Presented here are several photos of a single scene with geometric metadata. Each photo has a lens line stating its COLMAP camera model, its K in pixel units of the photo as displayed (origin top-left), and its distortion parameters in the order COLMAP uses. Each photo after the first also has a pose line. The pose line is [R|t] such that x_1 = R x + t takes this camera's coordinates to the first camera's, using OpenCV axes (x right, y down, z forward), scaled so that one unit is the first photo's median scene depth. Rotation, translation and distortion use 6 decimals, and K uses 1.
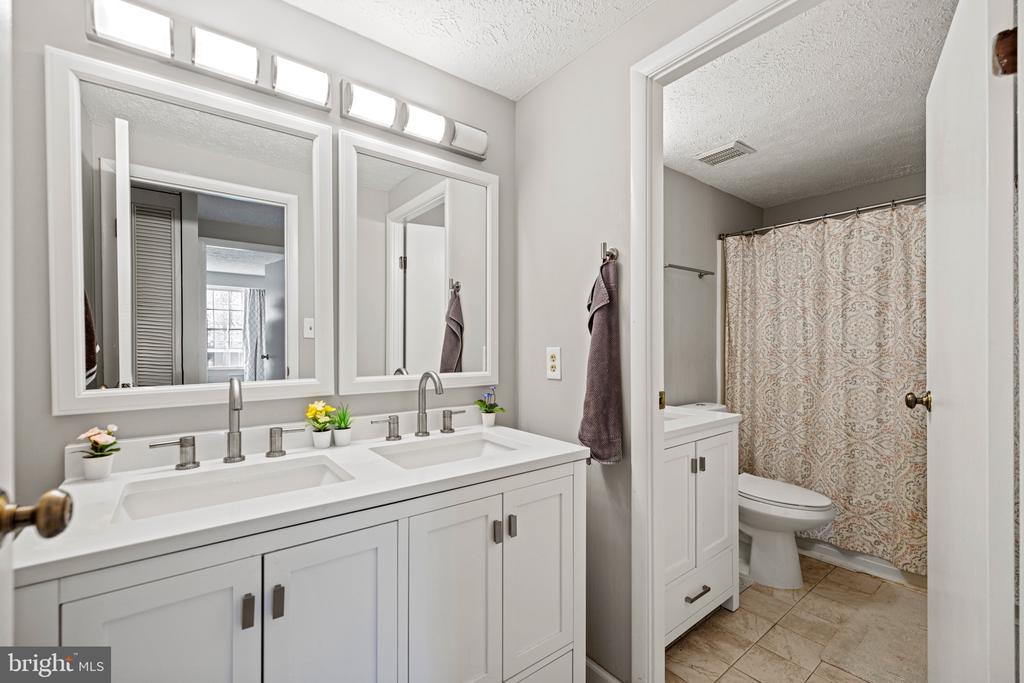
lens RADIAL K [[447.6, 0, 510.4], [0, 447.6, 341.6], [0, 0, 1]] dist [0.002231, -0.000670]
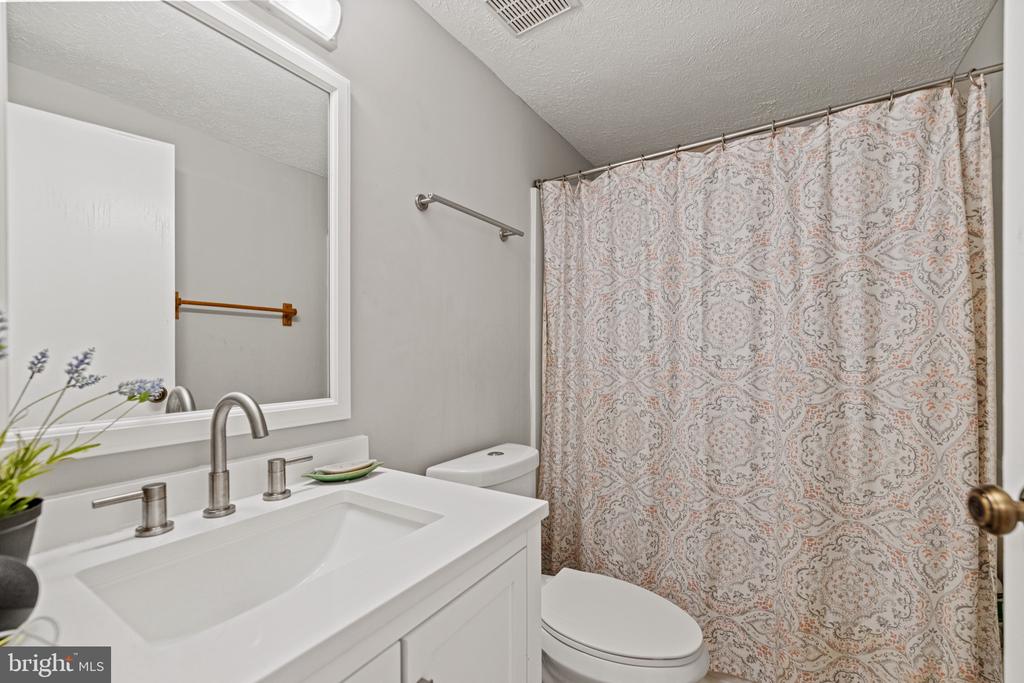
lens RADIAL K [[447.6, 0, 517.4], [0, 447.6, 345.1], [0, 0, 1]] dist [0.002231, -0.000670]
pose [[0.941165, 0.006880, 0.337878, 0.262989], [-0.002828, 0.999918, -0.012485, 0.010706], [-0.337936, 0.010795, 0.941107, 0.464639]]
